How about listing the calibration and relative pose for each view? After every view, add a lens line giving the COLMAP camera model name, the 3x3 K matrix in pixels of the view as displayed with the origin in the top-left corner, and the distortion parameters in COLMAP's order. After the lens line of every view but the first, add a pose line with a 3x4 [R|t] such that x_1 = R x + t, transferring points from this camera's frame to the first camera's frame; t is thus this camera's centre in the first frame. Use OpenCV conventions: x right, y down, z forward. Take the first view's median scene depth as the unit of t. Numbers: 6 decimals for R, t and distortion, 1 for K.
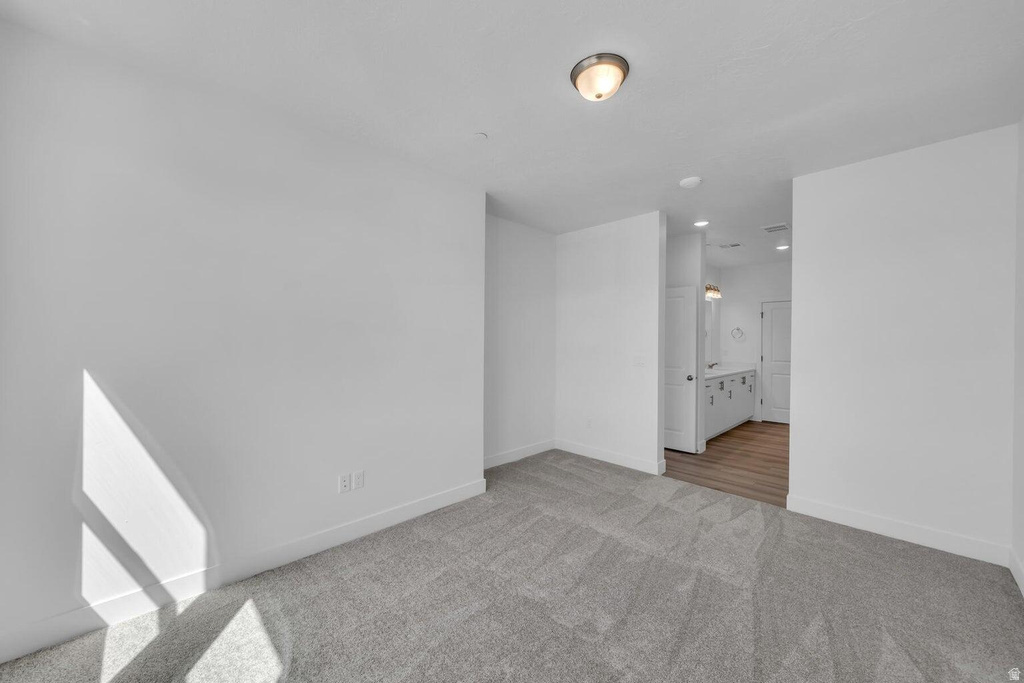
lens RADIAL K [[390.7, 0, 508.5], [0, 390.7, 341.4], [0, 0, 1]] dist [-0.001147, -0.000160]
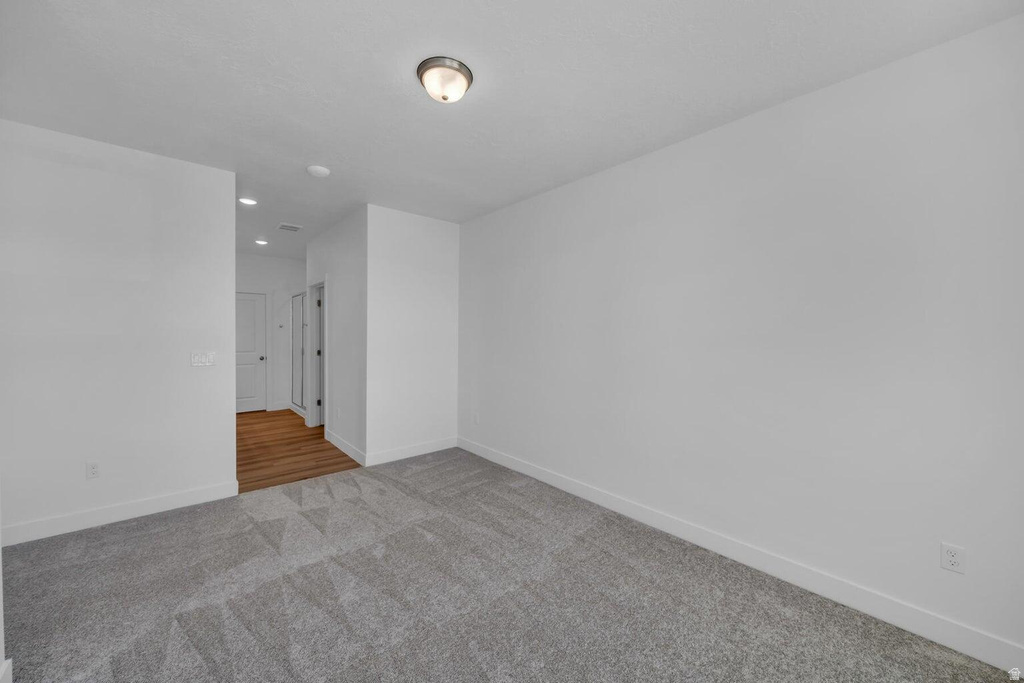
lens RADIAL K [[384.8, 0, 507.7], [0, 384.8, 340.2], [0, 0, 1]] dist [-0.001808, -0.000063]
pose [[0.045529, -0.021661, 0.998728, -0.491801], [-0.001044, 0.999763, 0.021731, -0.003747], [-0.998962, -0.002032, 0.045495, 0.488589]]
